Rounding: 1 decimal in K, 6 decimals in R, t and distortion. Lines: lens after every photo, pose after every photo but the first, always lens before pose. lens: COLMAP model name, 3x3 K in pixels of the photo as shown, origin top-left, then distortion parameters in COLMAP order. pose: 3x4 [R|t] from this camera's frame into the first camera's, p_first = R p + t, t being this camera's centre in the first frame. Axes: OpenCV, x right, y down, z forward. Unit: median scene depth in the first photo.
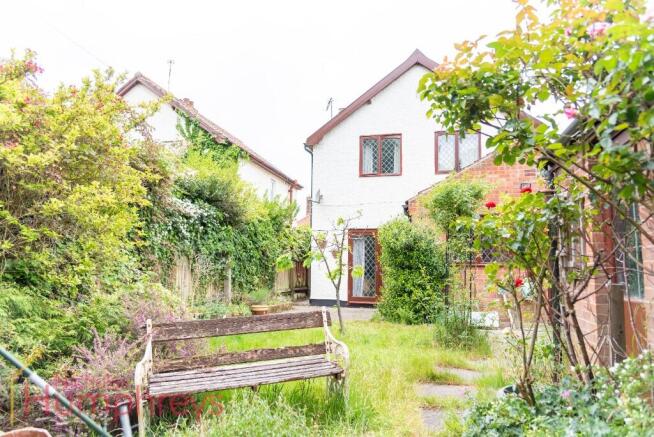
lens RADIAL K [[443.3, 0, 330.5], [0, 443.3, 224.6], [0, 0, 1]] dist [0.007591, 0.000410]
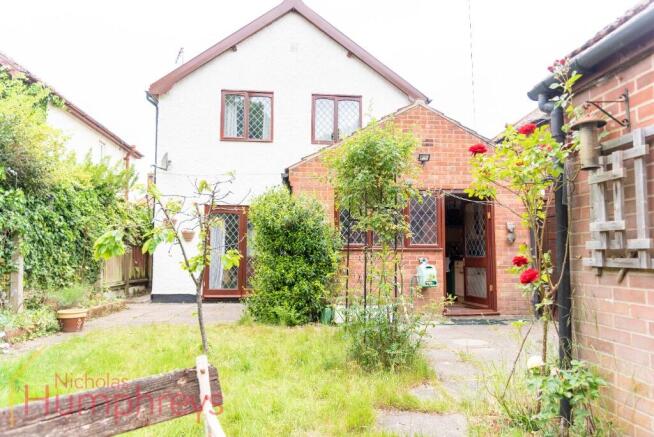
lens RADIAL K [[443.3, 0, 330.5], [0, 443.3, 224.6], [0, 0, 1]] dist [0.007591, 0.000410]
pose [[0.943006, 0.015209, 0.332429, -0.012774], [-0.026162, 0.999251, 0.028499, 0.019029], [-0.331746, -0.035572, 0.942698, 0.197359]]
